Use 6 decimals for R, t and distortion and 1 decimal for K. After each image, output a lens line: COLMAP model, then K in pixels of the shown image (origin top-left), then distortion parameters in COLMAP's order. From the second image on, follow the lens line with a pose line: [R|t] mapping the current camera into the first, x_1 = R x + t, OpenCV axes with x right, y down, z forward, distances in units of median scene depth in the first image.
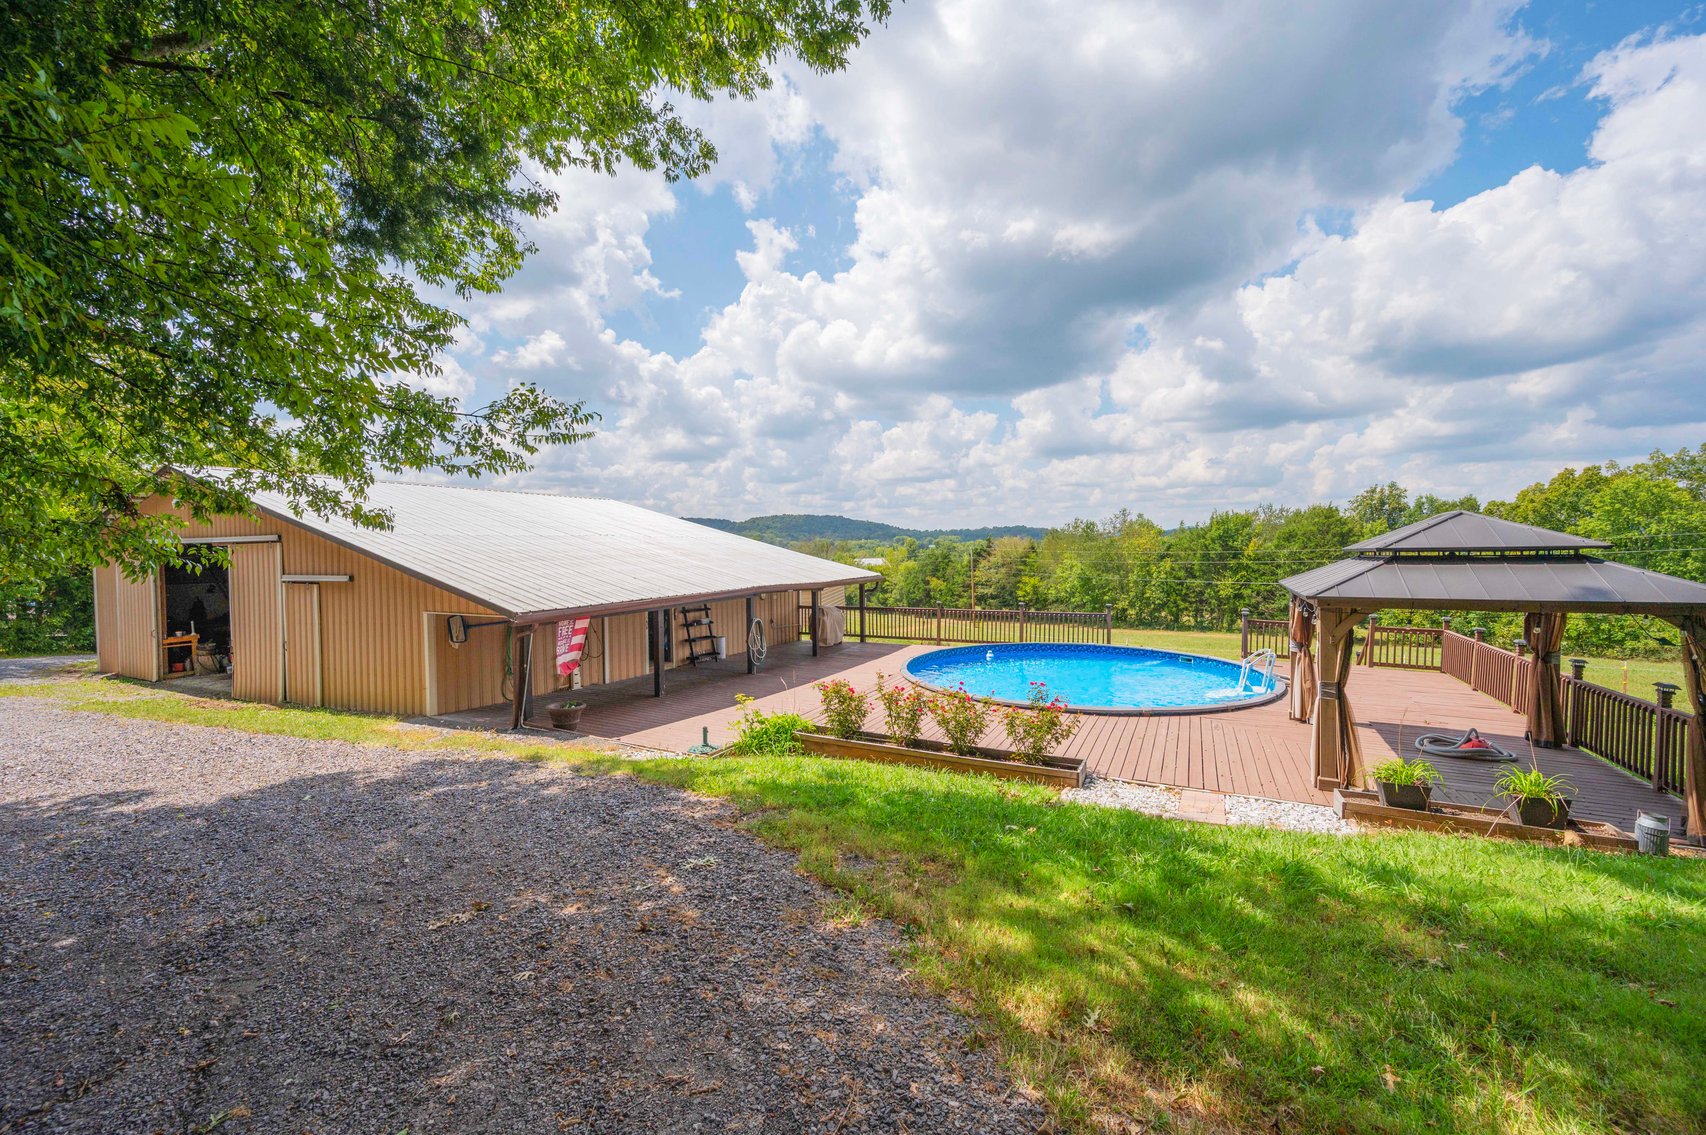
lens RADIAL K [[667.4, 0, 847.1], [0, 667.4, 568.5], [0, 0, 1]] dist [-0.000475, -0.000512]
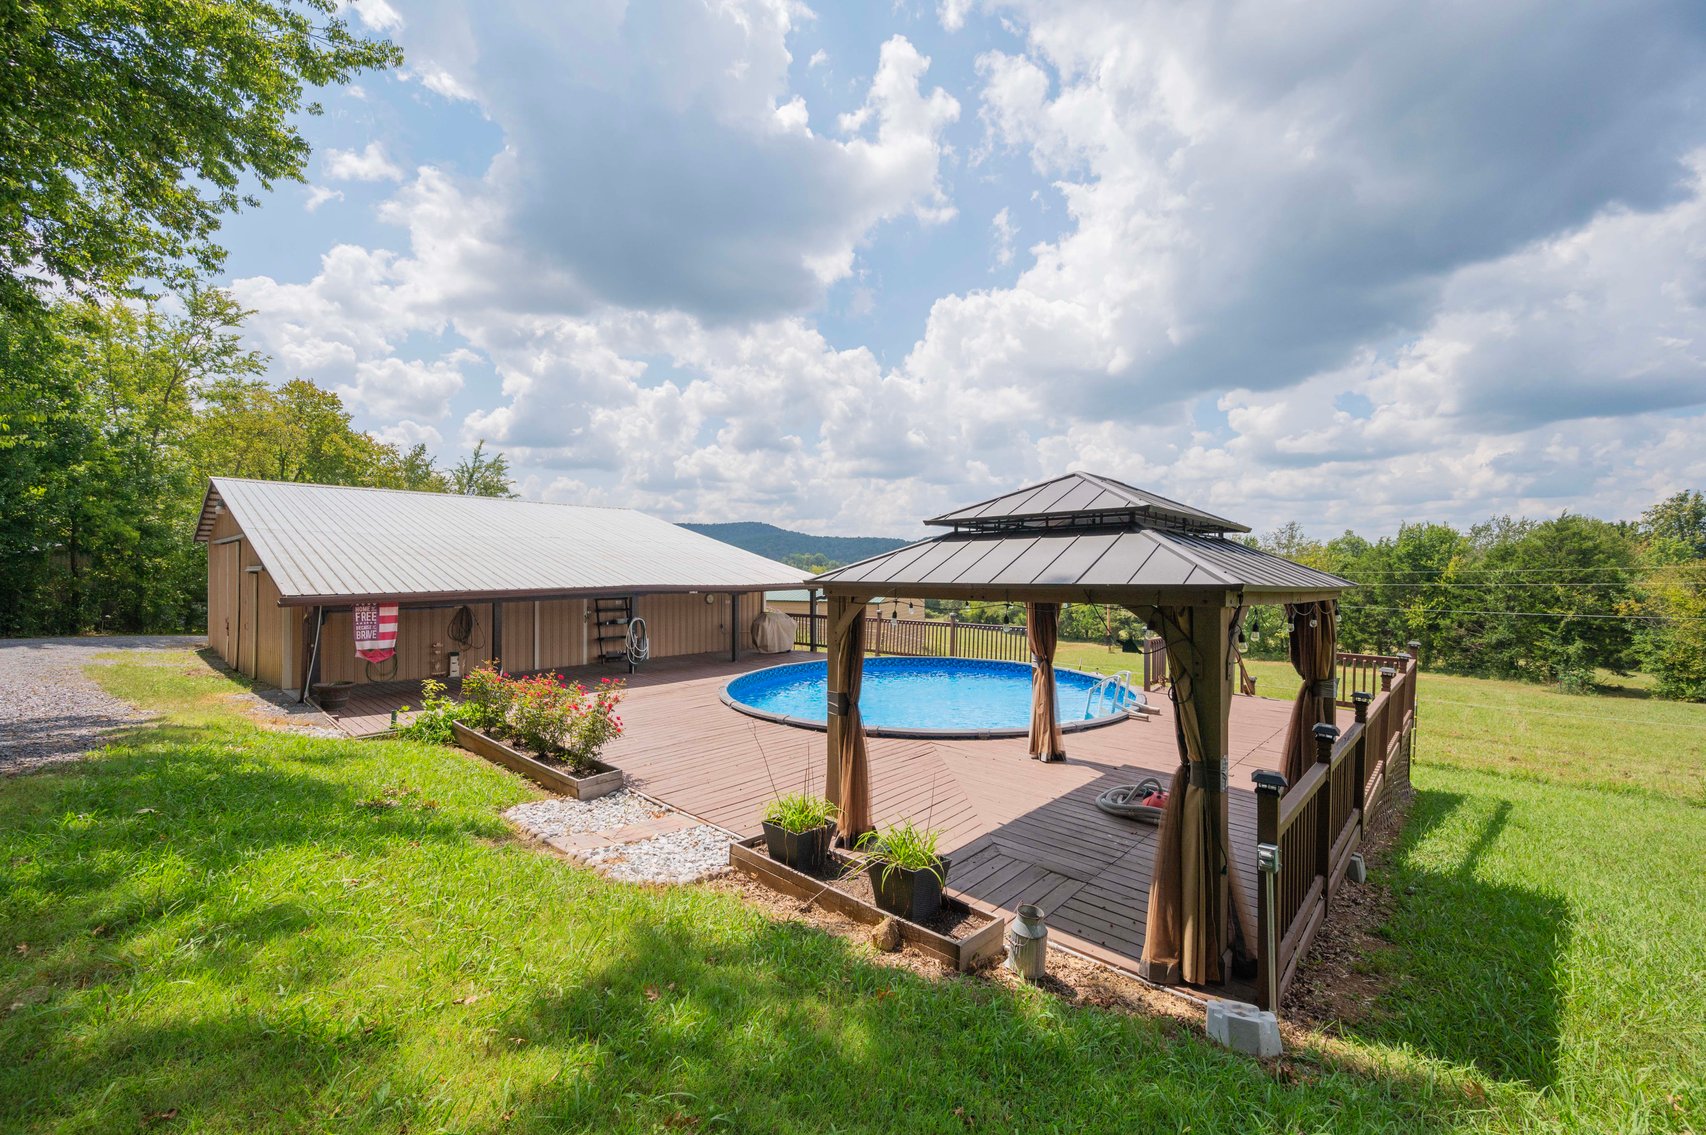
lens RADIAL K [[667.4, 0, 847.1], [0, 667.4, 568.5], [0, 0, 1]] dist [-0.000475, -0.000512]
pose [[0.966820, 0.009701, -0.255275, 0.101231], [-0.017559, 0.999439, -0.028518, 0.005611], [0.254855, 0.032054, 0.966448, 0.028159]]
